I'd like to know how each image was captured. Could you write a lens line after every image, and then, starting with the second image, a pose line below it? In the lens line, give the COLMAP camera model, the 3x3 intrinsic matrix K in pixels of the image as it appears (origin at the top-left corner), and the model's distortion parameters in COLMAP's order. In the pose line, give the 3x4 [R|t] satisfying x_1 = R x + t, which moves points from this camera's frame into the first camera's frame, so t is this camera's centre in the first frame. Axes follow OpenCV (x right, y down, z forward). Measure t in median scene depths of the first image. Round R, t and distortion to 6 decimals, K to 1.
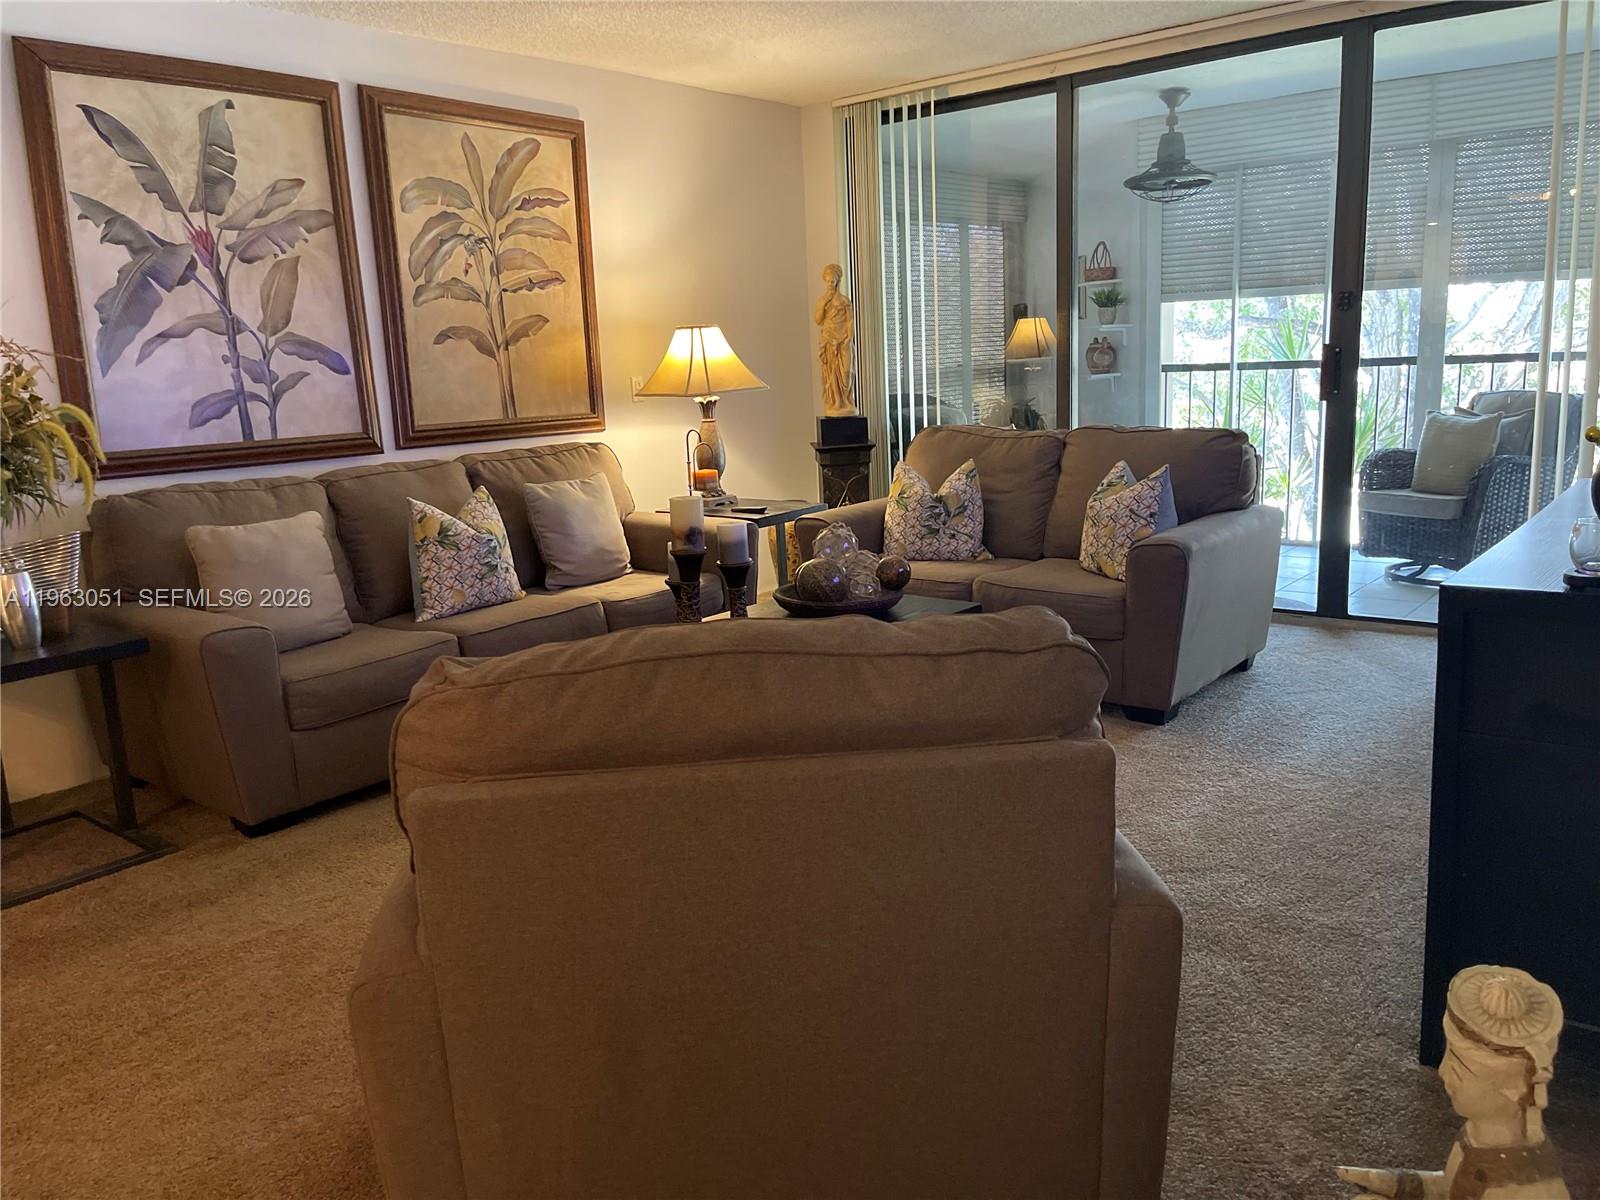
lens RADIAL K [[1203.7, 0, 803.1], [0, 1203.7, 610.2], [0, 0, 1]] dist [0.057262, -0.086744]
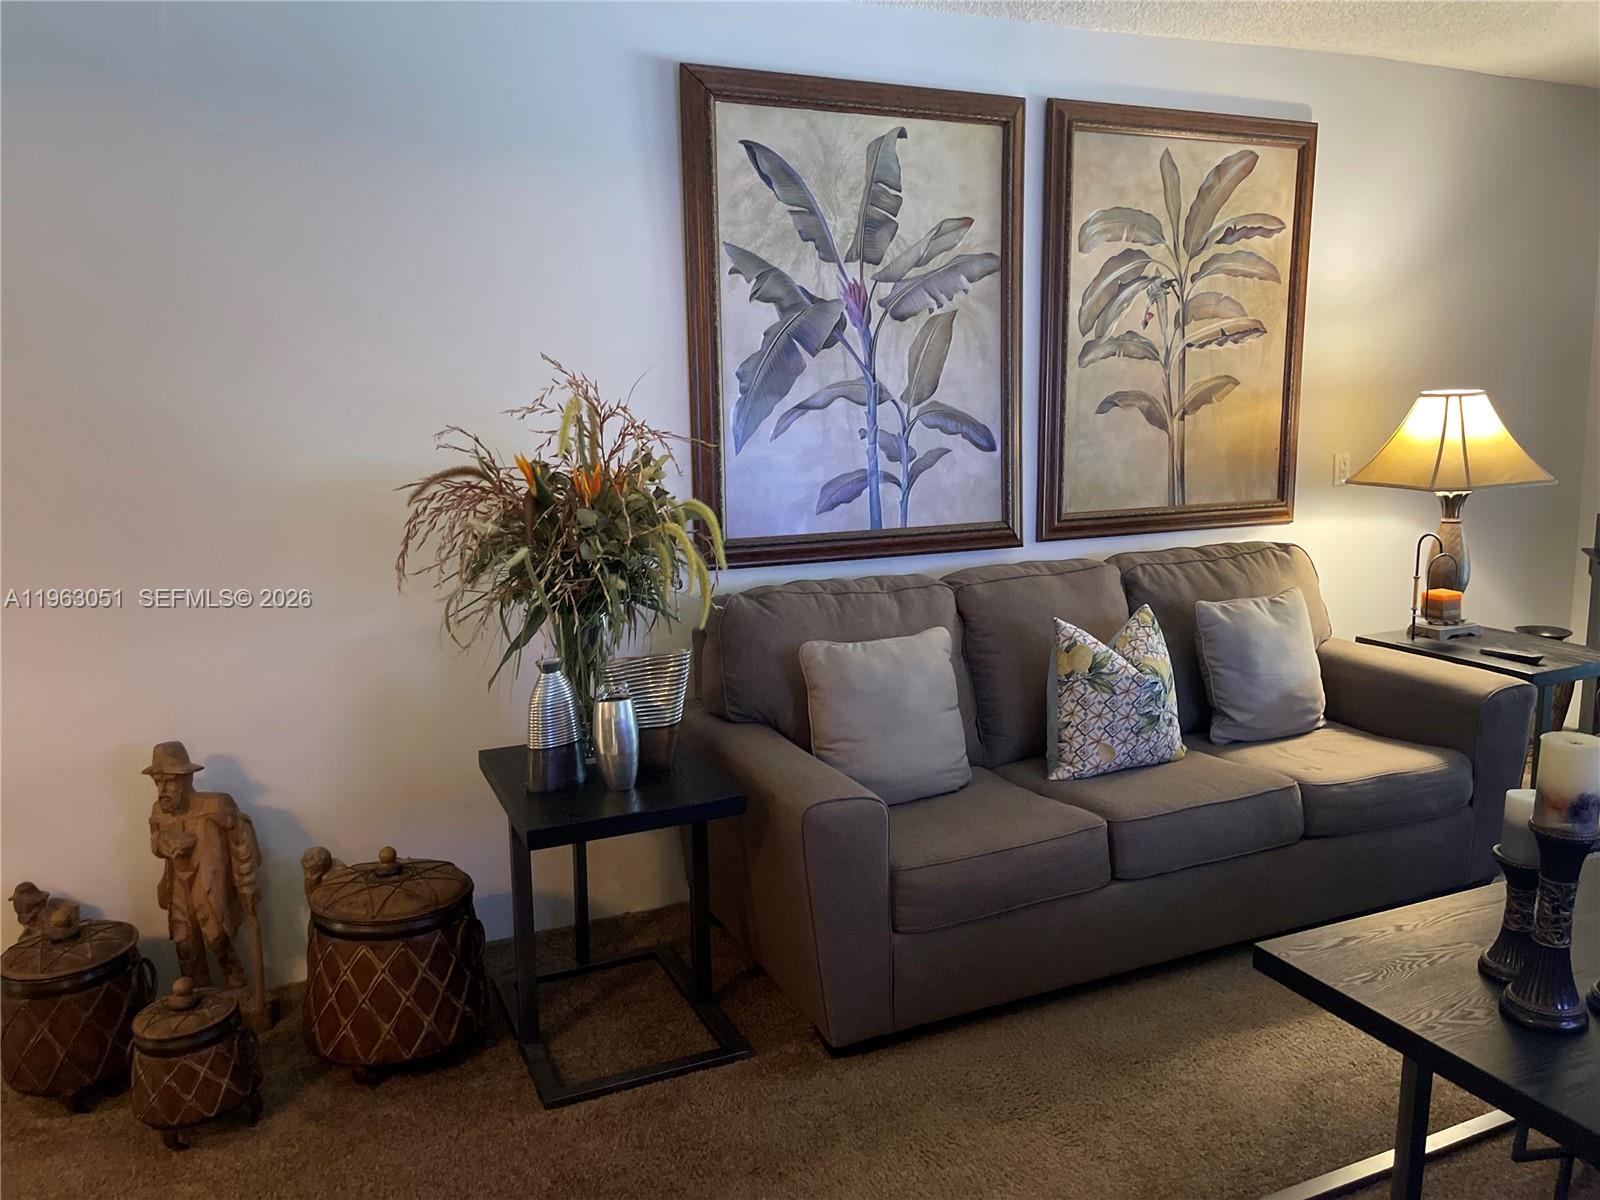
lens RADIAL K [[1203.7, 0, 805.4], [0, 1203.7, 591.1], [0, 0, 1]] dist [0.057262, -0.086744]
pose [[0.896622, 0.100427, -0.431257, -0.131900], [-0.111098, 0.993809, 0.000446, -0.089403], [0.428632, 0.047512, 0.902229, 0.218981]]
